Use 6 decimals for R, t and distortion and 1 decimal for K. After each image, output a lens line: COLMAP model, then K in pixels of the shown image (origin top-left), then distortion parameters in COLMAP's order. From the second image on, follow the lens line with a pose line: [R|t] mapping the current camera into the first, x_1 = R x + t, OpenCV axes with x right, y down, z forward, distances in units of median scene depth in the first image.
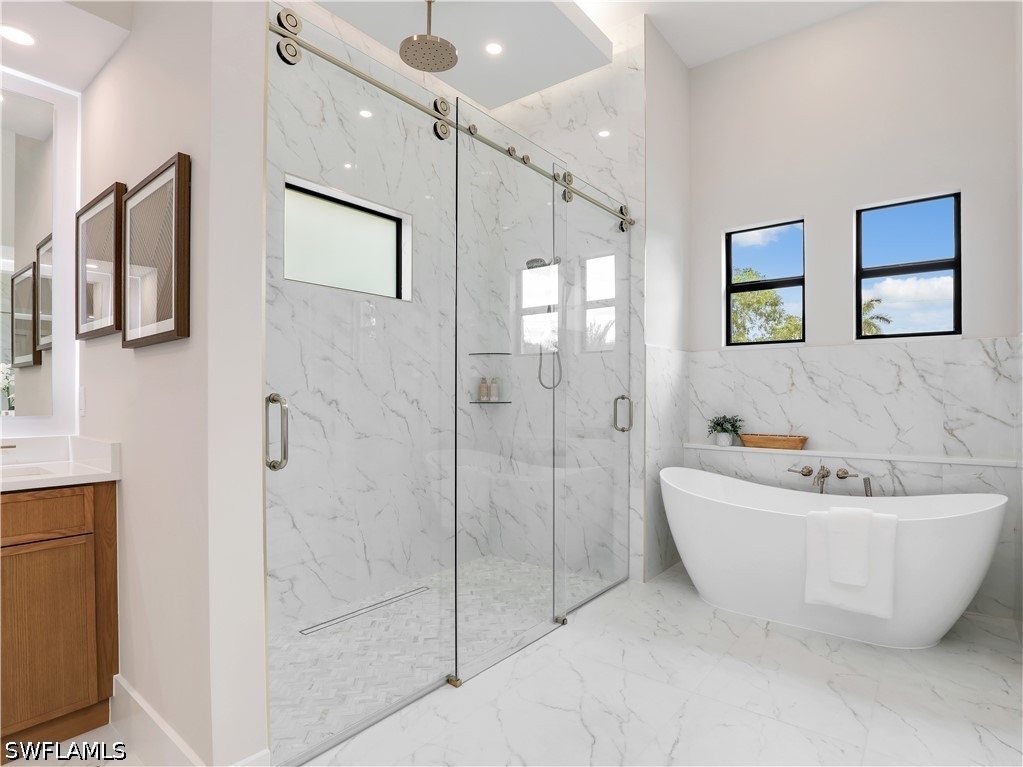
lens RADIAL K [[554.3, 0, 513.8], [0, 554.3, 398.7], [0, 0, 1]] dist [-0.032723, -0.000242]
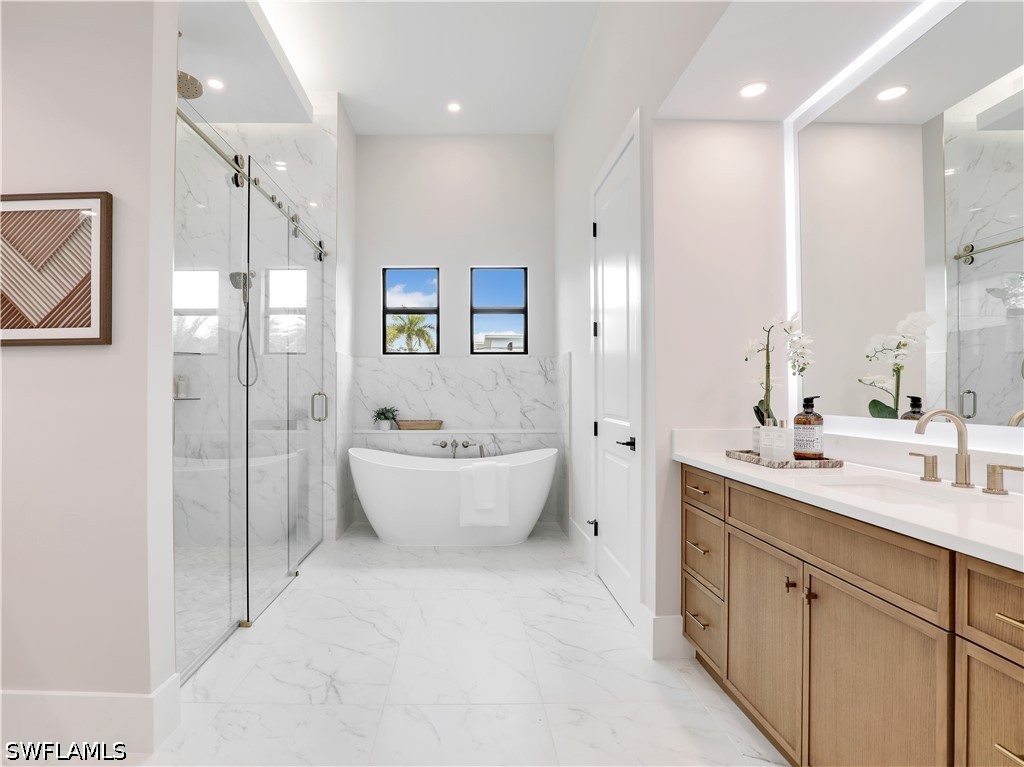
lens RADIAL K [[532.4, 0, 464.9], [0, 532.4, 386.2], [0, 0, 1]] dist [-0.032561, -0.000293]
pose [[0.799363, 0.004417, 0.600832, -0.258988], [0.005708, 0.999872, -0.014945, 0.000451], [-0.600821, 0.015377, 0.799235, -0.151109]]
